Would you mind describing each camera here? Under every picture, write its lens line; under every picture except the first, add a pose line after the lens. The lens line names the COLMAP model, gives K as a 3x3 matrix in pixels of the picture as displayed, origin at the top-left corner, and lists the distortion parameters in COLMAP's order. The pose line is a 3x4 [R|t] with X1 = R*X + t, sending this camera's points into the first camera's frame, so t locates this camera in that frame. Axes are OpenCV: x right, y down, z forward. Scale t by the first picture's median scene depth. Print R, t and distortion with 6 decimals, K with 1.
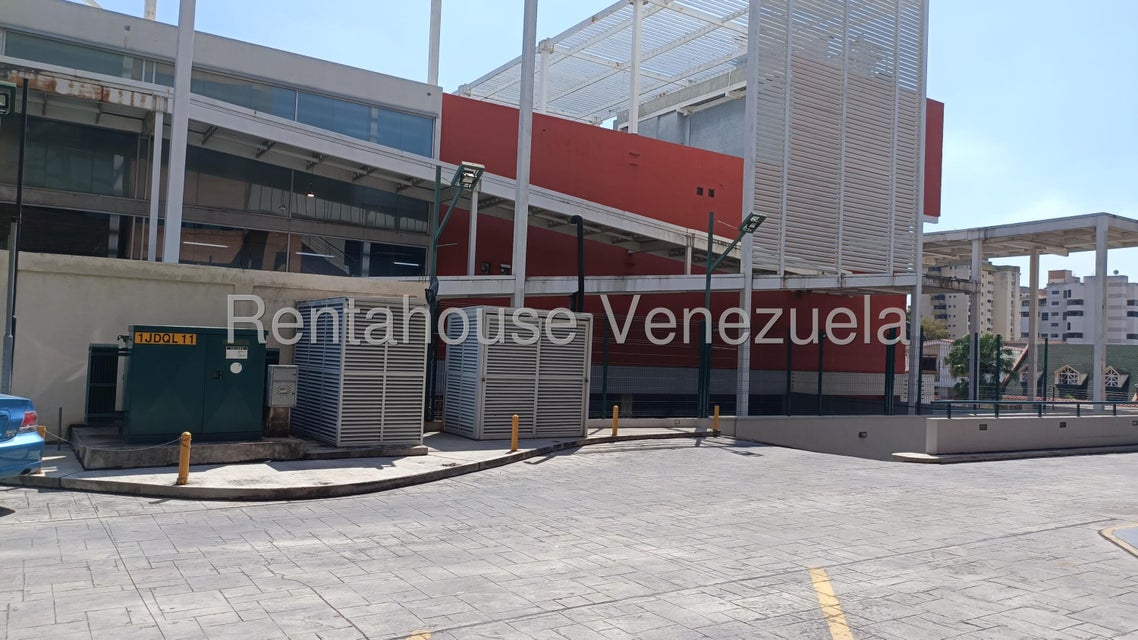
lens RADIAL K [[857.7, 0, 567.4], [0, 857.7, 318.3], [0, 0, 1]] dist [-0.009036, -0.004289]
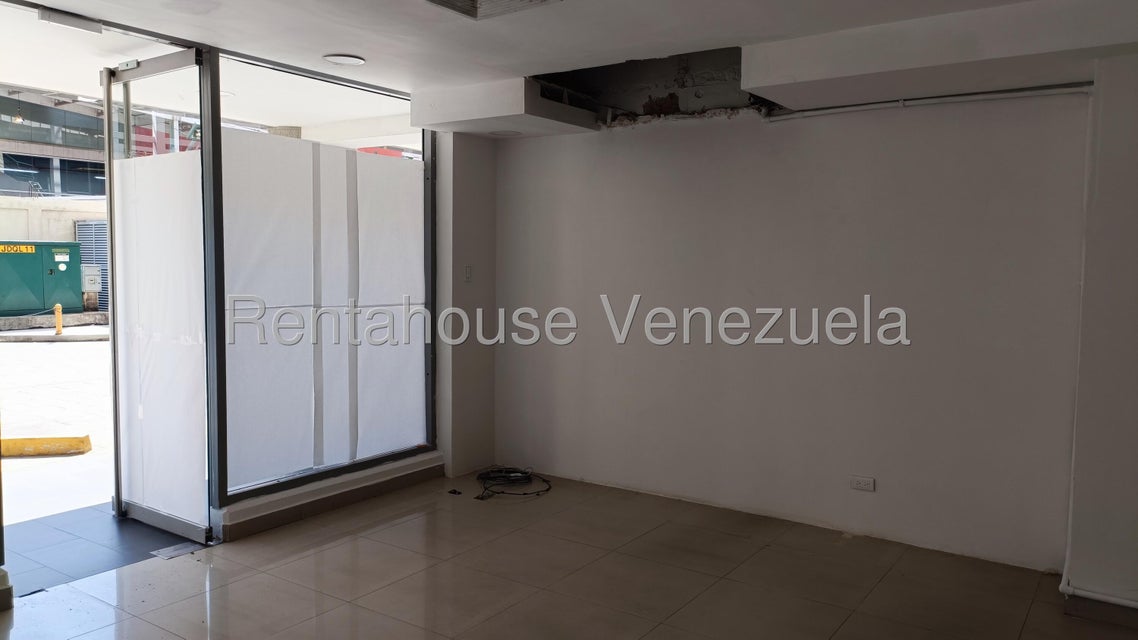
lens RADIAL K [[857.7, 0, 569.6], [0, 857.7, 318.3], [0, 0, 1]] dist [-0.009036, -0.004289]
pose [[0.930763, -0.050236, 0.362155, -0.096921], [0.007941, 0.993060, 0.117344, -0.023157], [-0.365537, -0.106344, 0.924702, -0.749967]]
